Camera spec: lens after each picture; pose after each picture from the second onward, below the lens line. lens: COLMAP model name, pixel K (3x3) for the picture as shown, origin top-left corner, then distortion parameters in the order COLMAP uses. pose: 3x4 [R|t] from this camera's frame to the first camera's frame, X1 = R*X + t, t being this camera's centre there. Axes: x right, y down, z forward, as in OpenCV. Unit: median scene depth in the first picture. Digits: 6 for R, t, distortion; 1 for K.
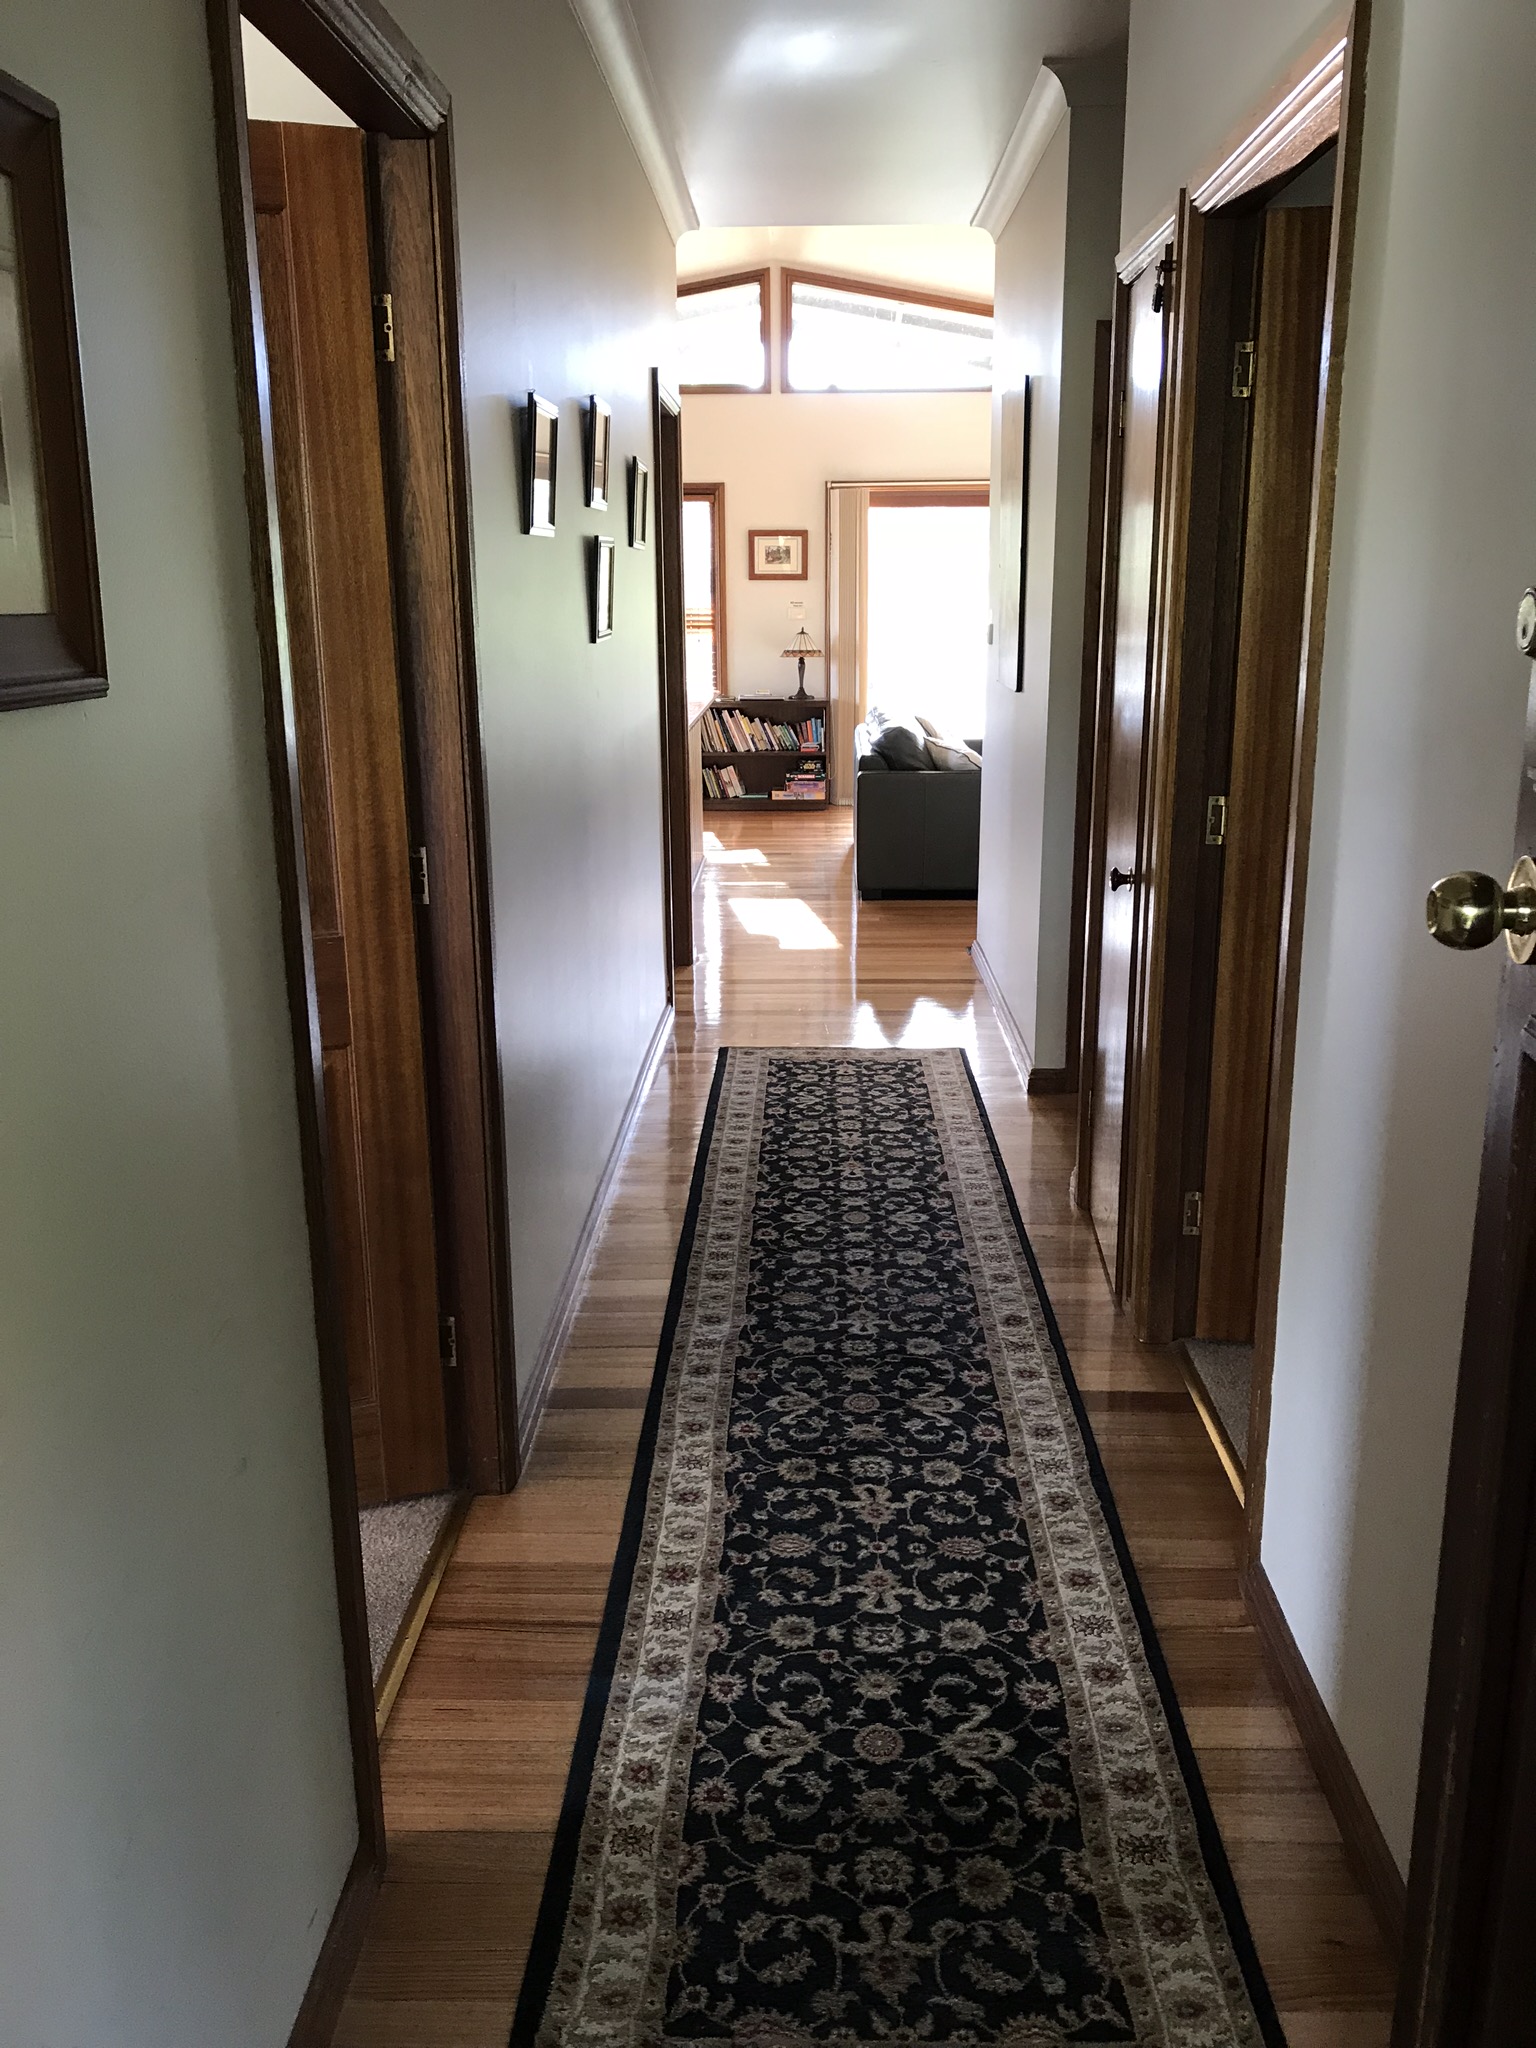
lens RADIAL K [[1676.4, 0, 768.0], [0, 1676.4, 1019.9], [0, 0, 1]] dist [0.007143, 0.010342]
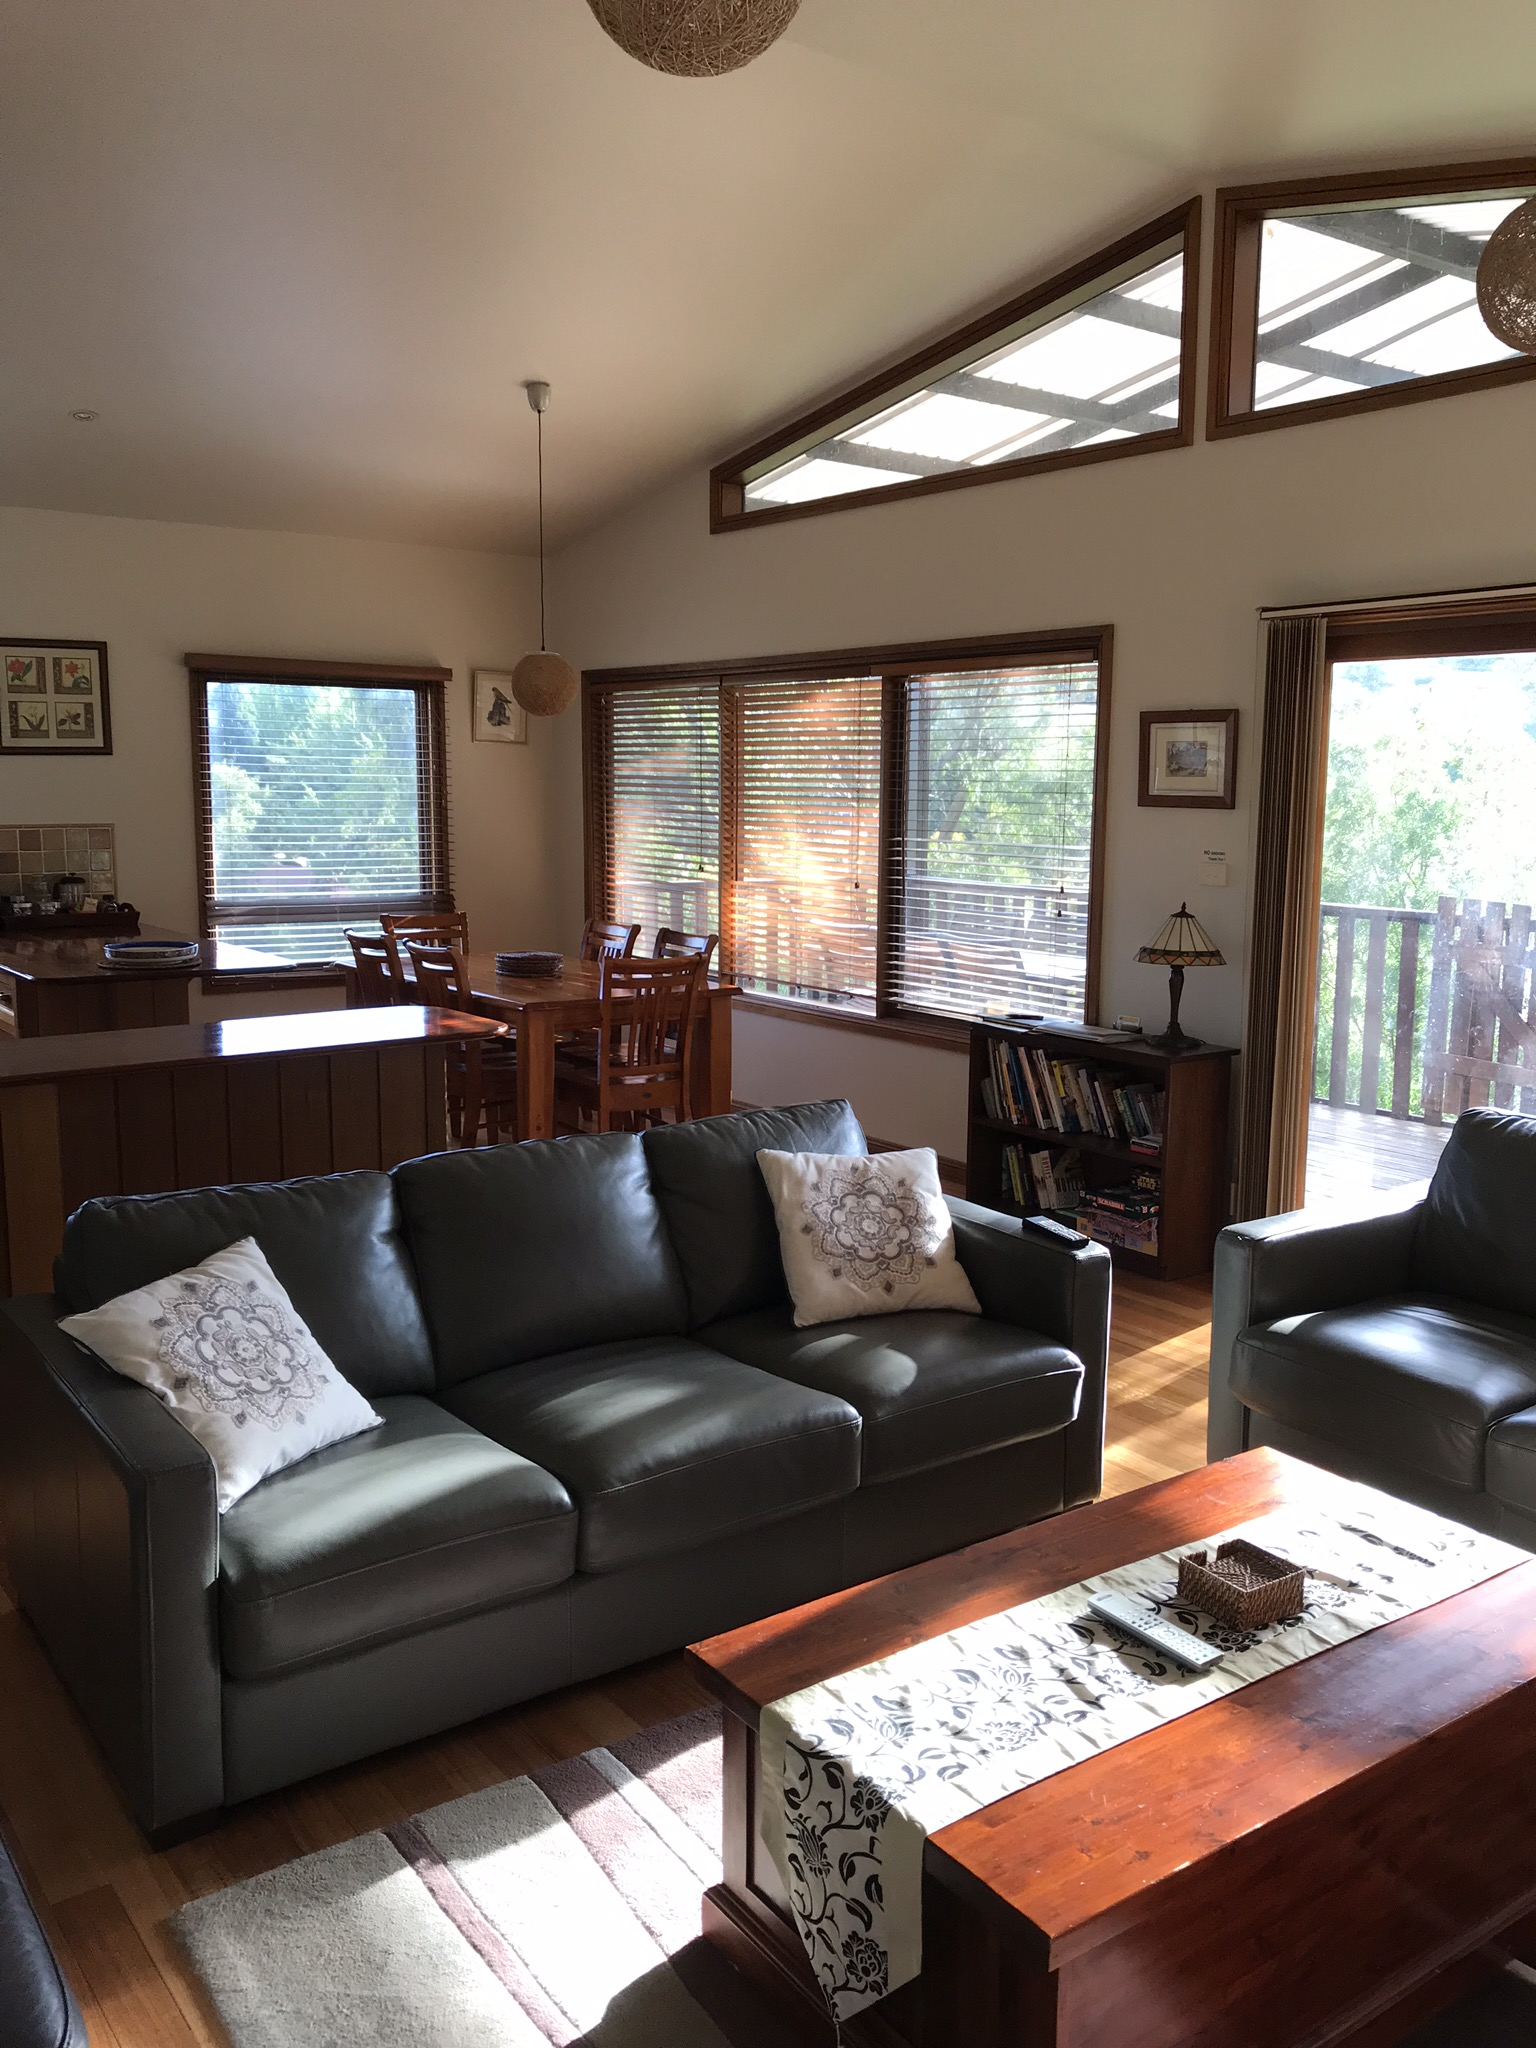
lens RADIAL K [[1676.4, 0, 772.2], [0, 1676.4, 1028.1], [0, 0, 1]] dist [0.007143, 0.010342]
pose [[0.607815, 0.138939, -0.781829, 0.335190], [-0.213849, 0.976839, 0.007342, -0.176091], [0.764741, 0.162730, 0.623450, 0.606221]]
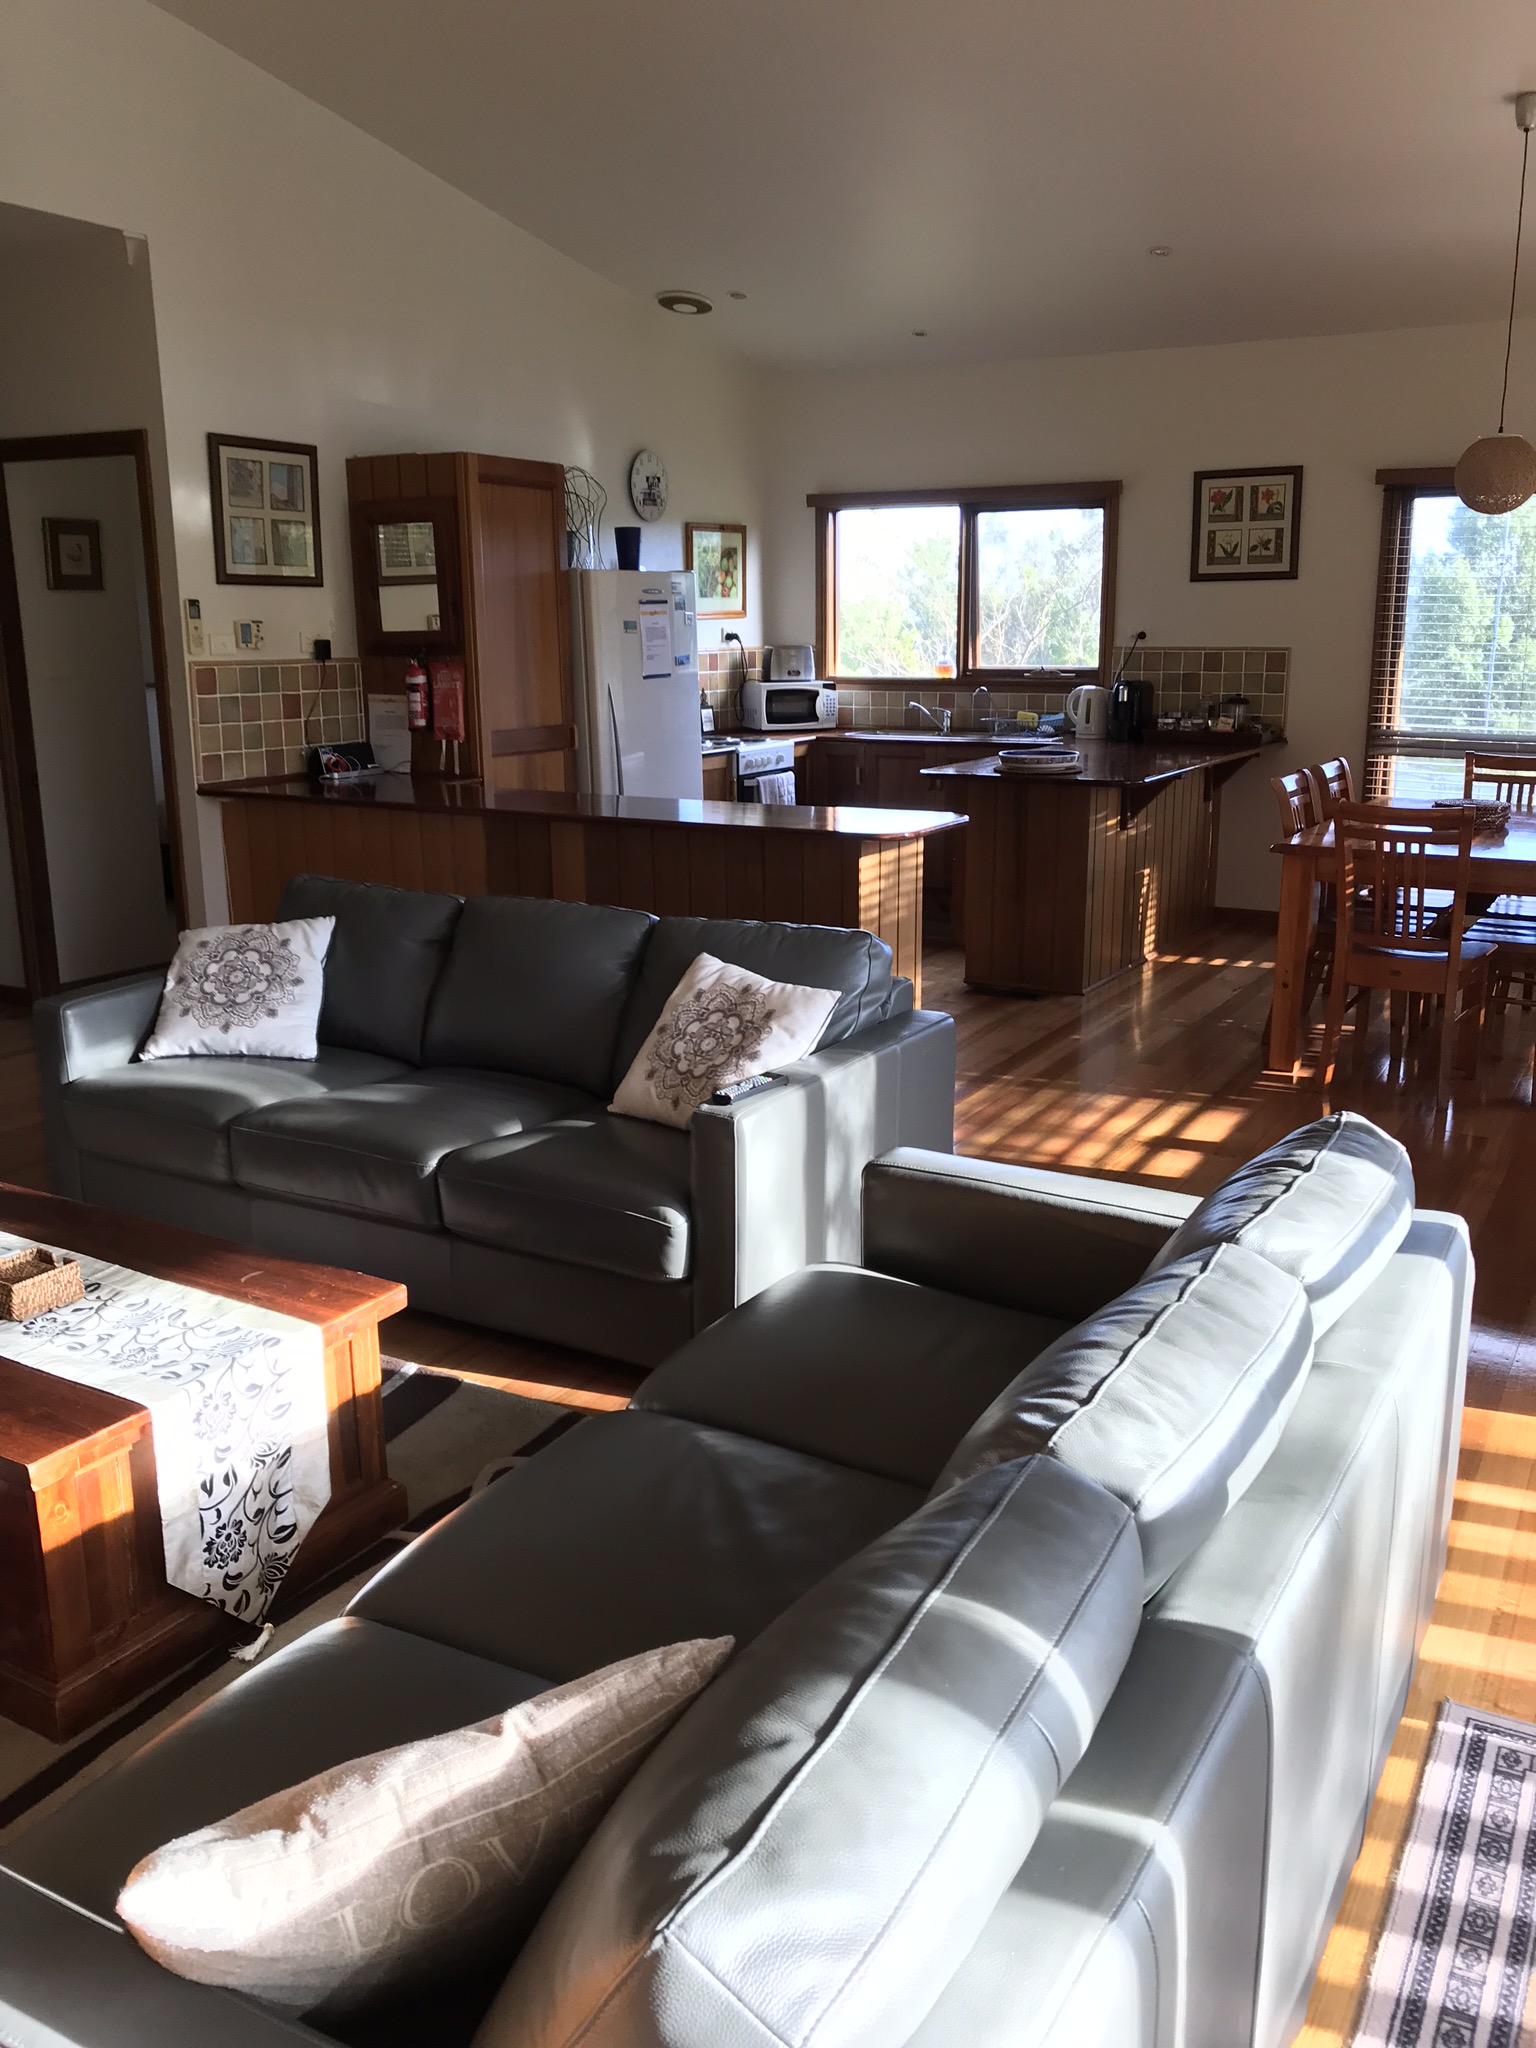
lens RADIAL K [[1676.4, 0, 773.6], [0, 1676.4, 1018.3], [0, 0, 1]] dist [0.007143, 0.010342]
pose [[-0.469497, 0.223777, -0.854106, 0.393085], [-0.210749, 0.910986, 0.354527, -0.359045], [0.857413, 0.346451, -0.380544, 1.381498]]
